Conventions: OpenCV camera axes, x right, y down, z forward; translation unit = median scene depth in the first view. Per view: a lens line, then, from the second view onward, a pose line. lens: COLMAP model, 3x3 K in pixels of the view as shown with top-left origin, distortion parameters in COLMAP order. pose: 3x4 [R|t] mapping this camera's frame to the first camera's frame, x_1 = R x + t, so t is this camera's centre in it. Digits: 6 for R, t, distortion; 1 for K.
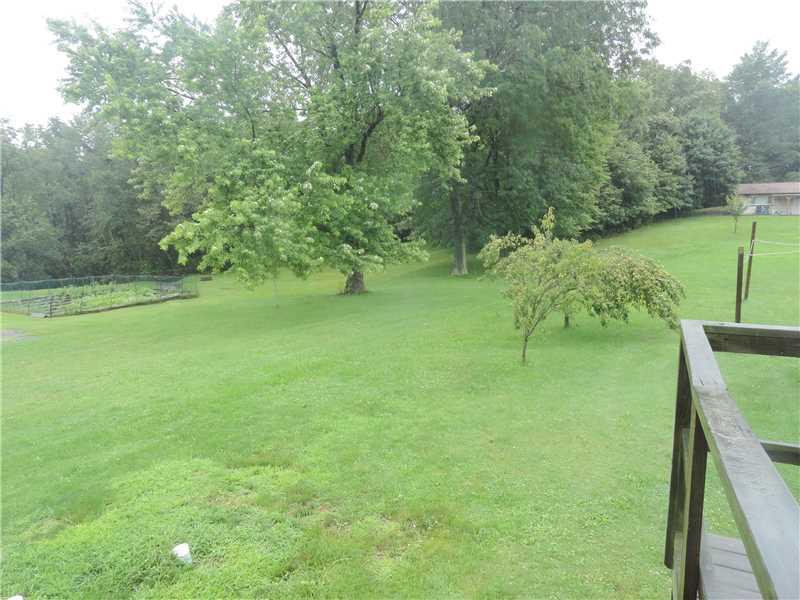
lens RADIAL K [[550.6, 0, 400.0], [0, 550.6, 300.0], [0, 0, 1]] dist [-0.003381, -0.004138]
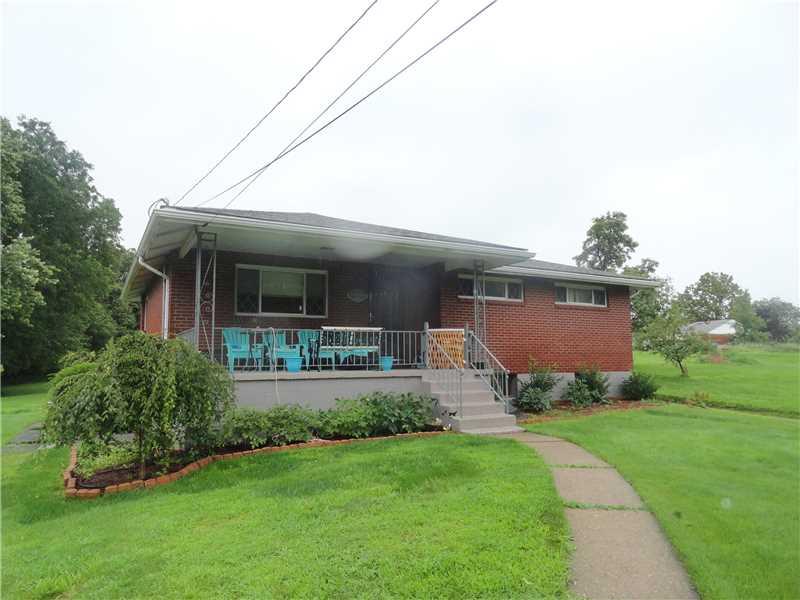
lens RADIAL K [[553.0, 0, 400.8], [0, 553.0, 306.3], [0, 0, 1]] dist [0.002679, -0.002009]
pose [[0.589809, 0.083882, 0.803175, -0.216820], [0.130168, 0.971709, -0.197072, 0.081113], [-0.796983, 0.220783, 0.562204, -0.338727]]
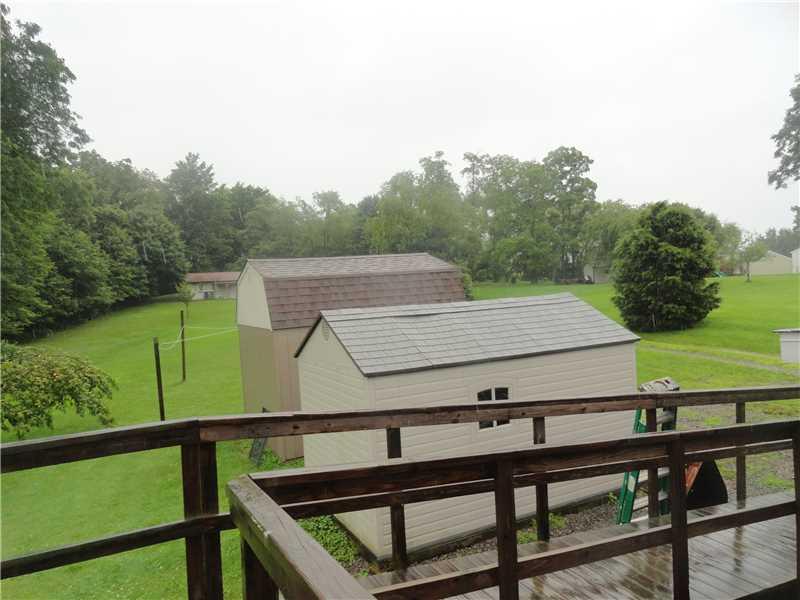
lens RADIAL K [[547.5, 0, 400.0], [0, 547.5, 300.0], [0, 0, 1]] dist [0.002640, -0.000177]
pose [[0.623234, -0.036020, 0.781205, 0.014651], [0.156765, 0.984417, -0.079675, -0.001333], [-0.766162, 0.172122, 0.619169, -0.013639]]
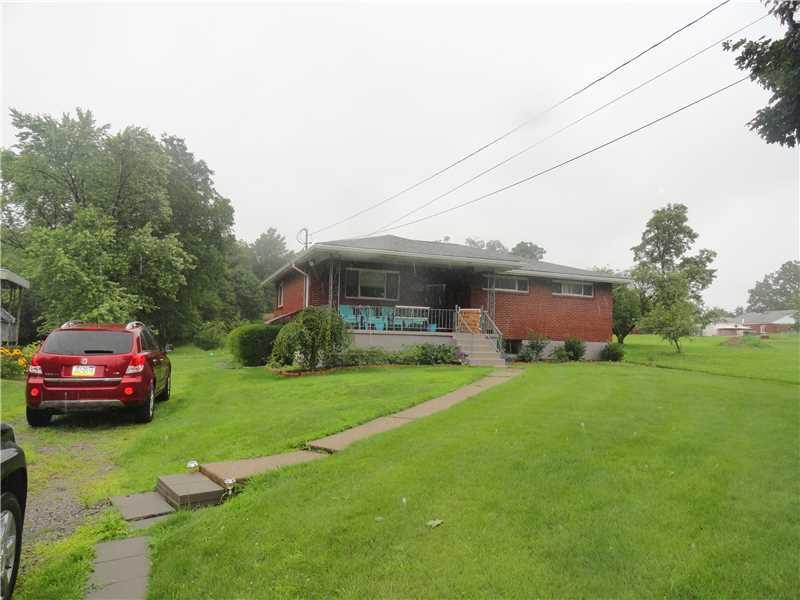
lens RADIAL K [[553.0, 0, 400.8], [0, 553.0, 306.3], [0, 0, 1]] dist [0.002679, -0.002009]
pose [[0.689912, 0.072825, 0.720221, -0.317704], [0.083943, 0.980166, -0.179520, 0.107408], [-0.719009, 0.184311, 0.670116, -0.434579]]
